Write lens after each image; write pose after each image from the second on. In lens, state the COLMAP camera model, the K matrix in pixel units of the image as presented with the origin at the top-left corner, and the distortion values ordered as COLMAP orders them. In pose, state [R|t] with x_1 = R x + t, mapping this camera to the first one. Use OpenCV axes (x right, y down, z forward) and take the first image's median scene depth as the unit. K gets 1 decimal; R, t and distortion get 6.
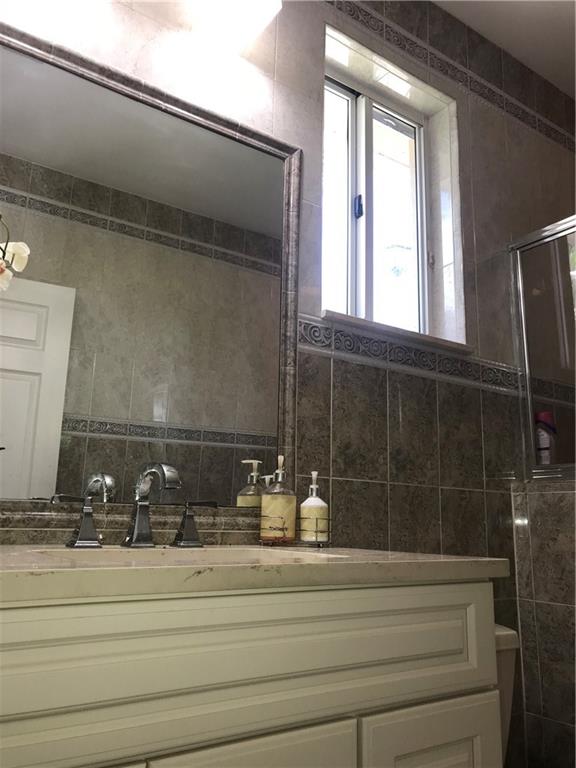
lens RADIAL K [[630.4, 0, 288.0], [0, 630.4, 384.0], [0, 0, 1]] dist [0.004225, 0.006128]
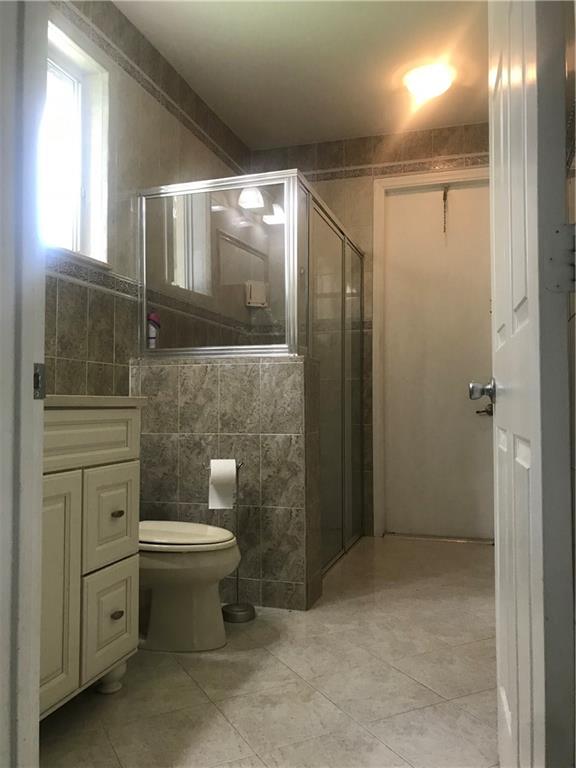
lens RADIAL K [[630.4, 0, 288.0], [0, 630.4, 384.0], [0, 0, 1]] dist [0.004225, 0.006128]
pose [[0.796060, -0.003260, 0.605209, -0.253692], [-0.111496, 0.982080, 0.151946, -0.055761], [-0.594859, -0.188437, 0.781431, -0.403894]]
